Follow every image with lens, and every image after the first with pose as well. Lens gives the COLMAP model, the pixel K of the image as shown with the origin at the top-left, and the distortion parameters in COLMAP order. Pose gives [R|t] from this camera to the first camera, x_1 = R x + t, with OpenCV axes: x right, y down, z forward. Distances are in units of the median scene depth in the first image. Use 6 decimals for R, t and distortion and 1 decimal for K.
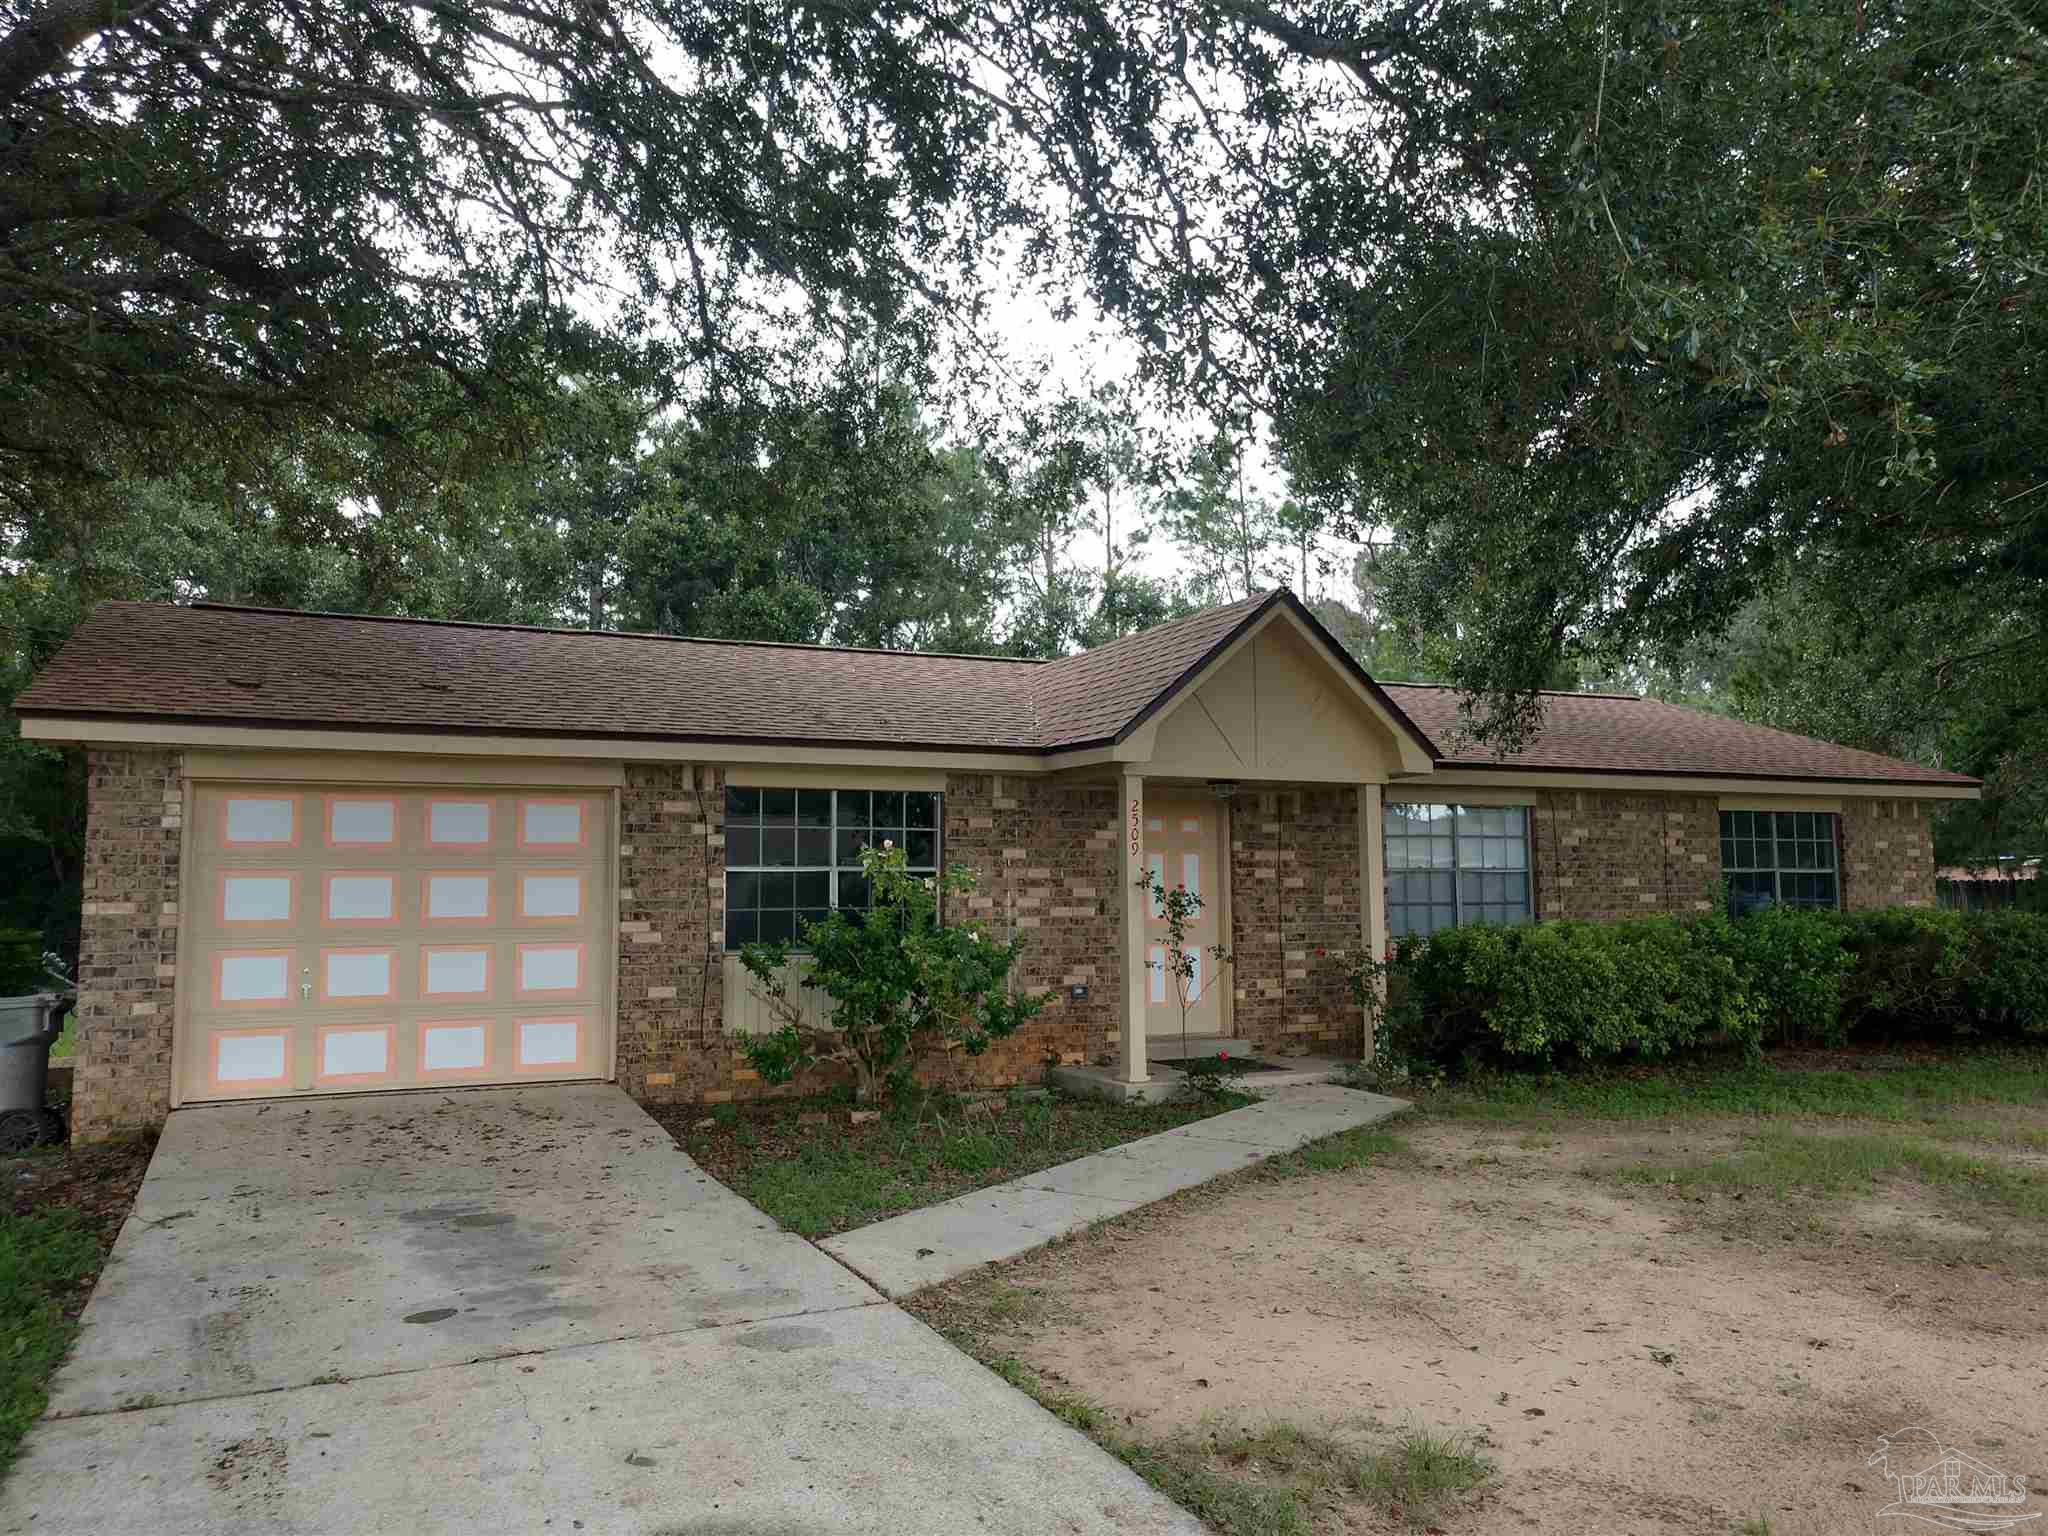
lens RADIAL K [[1544.4, 0, 1024.3], [0, 1544.4, 769.1], [0, 0, 1]] dist [0.000501, 0.003301]
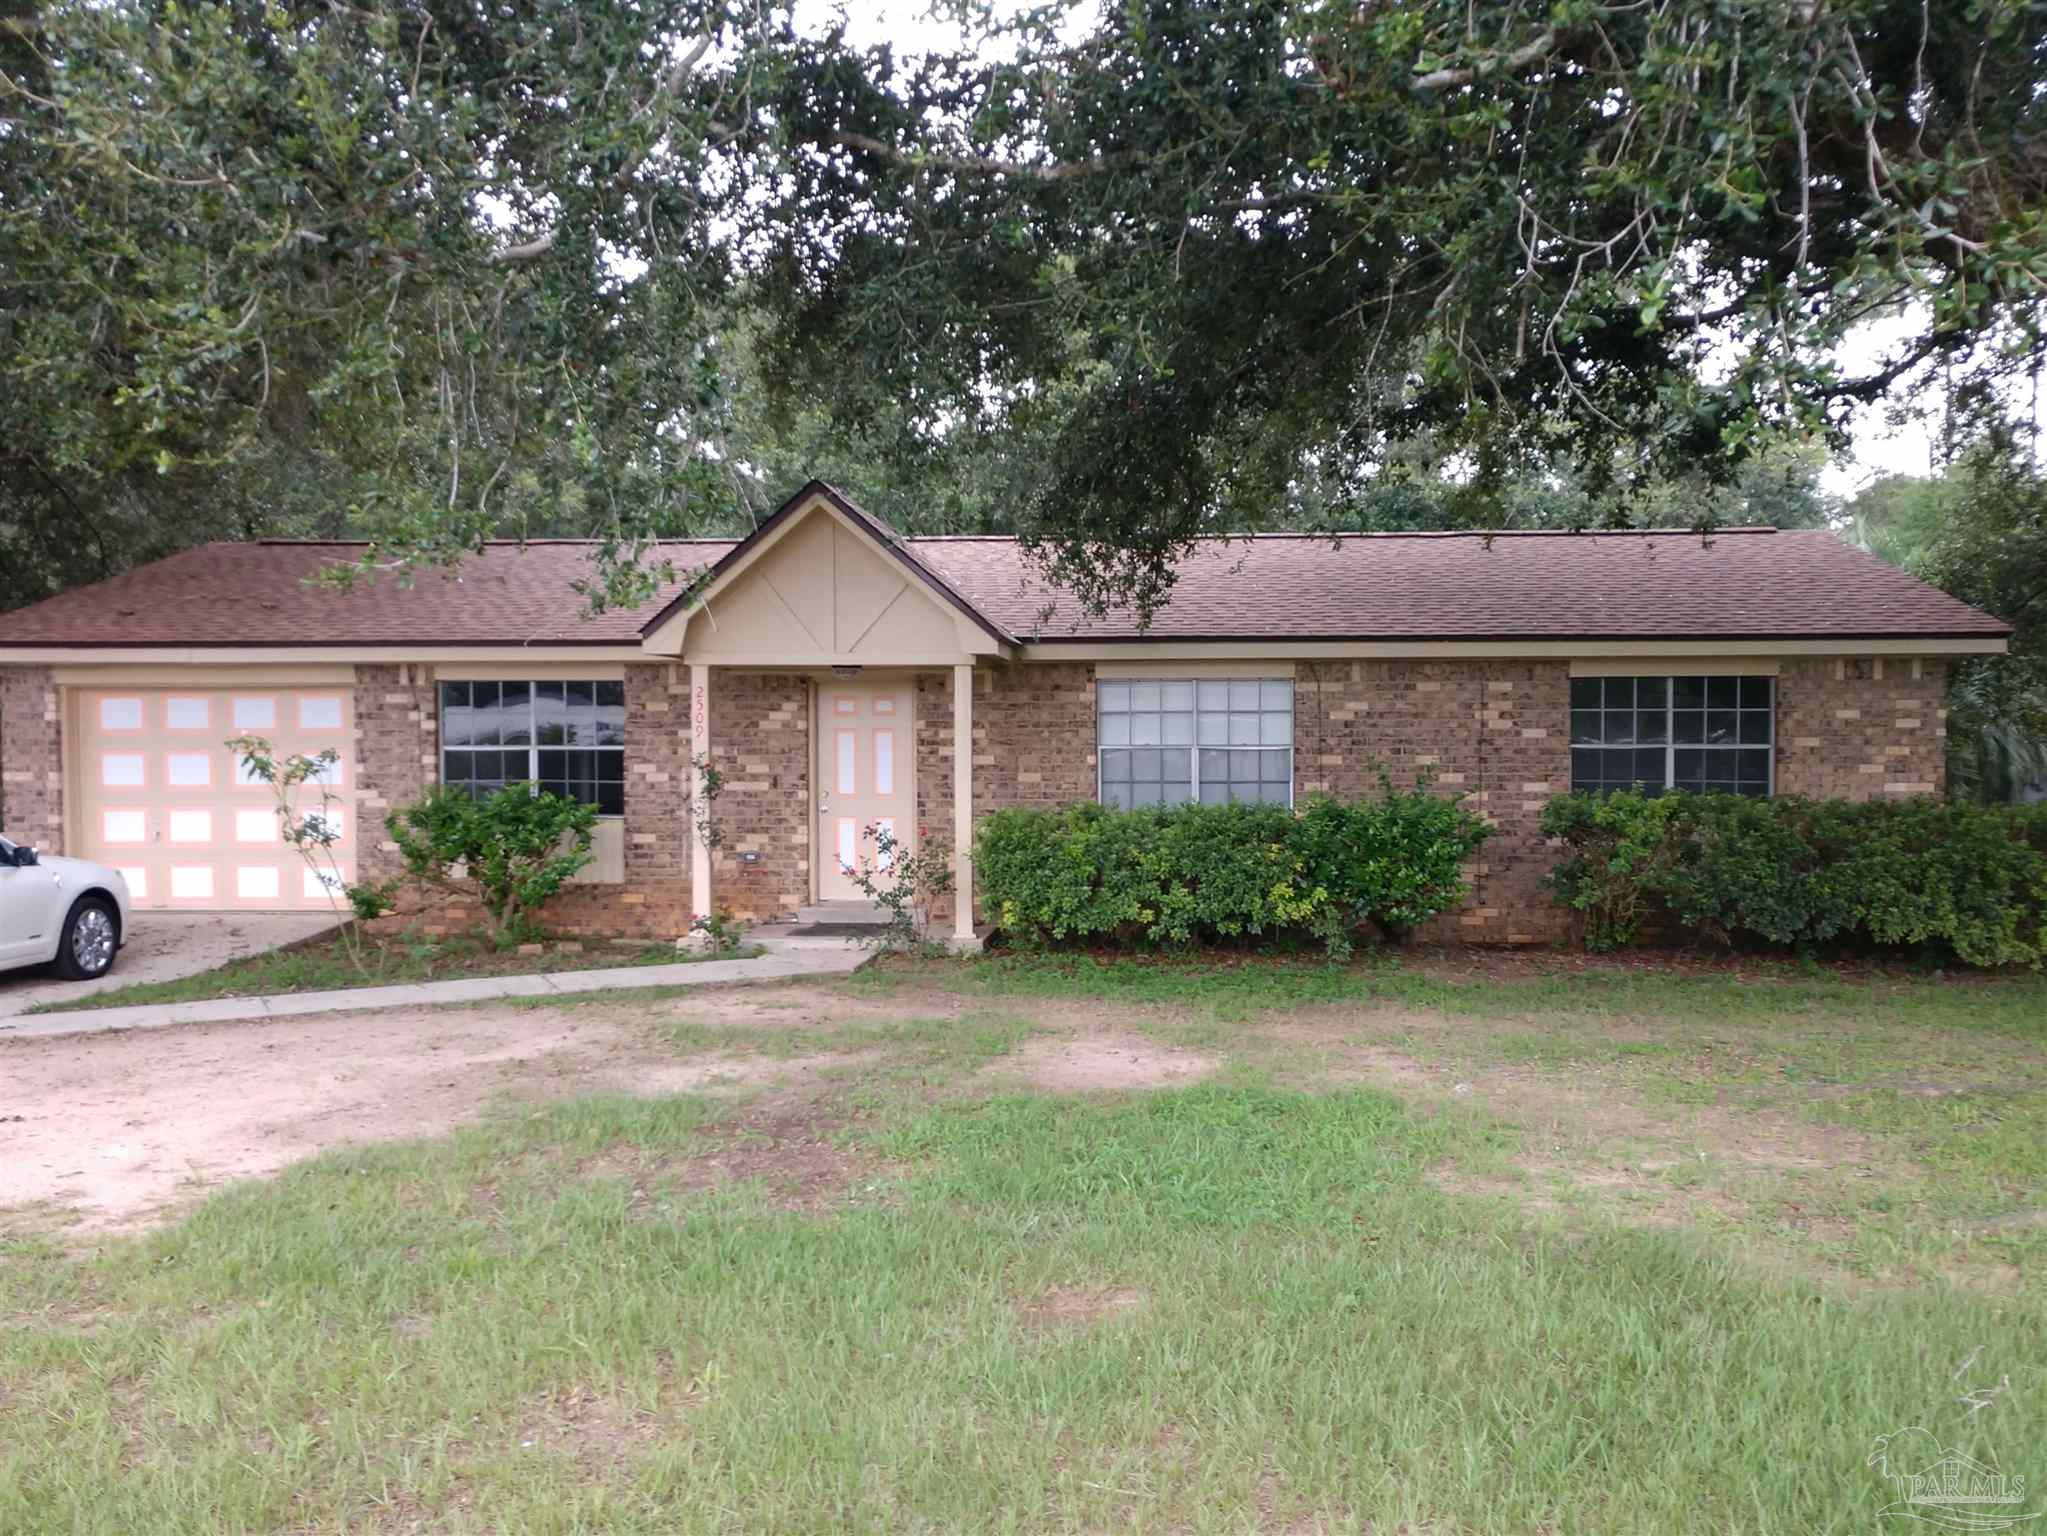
lens RADIAL K [[1543.6, 0, 1023.7], [0, 1543.6, 766.0], [0, 0, 1]] dist [0.000501, 0.003301]
pose [[0.888003, 0.009055, -0.459749, 0.731774], [0.033113, 0.995951, 0.083574, -0.007920], [0.458645, -0.089438, 0.884107, 0.117718]]
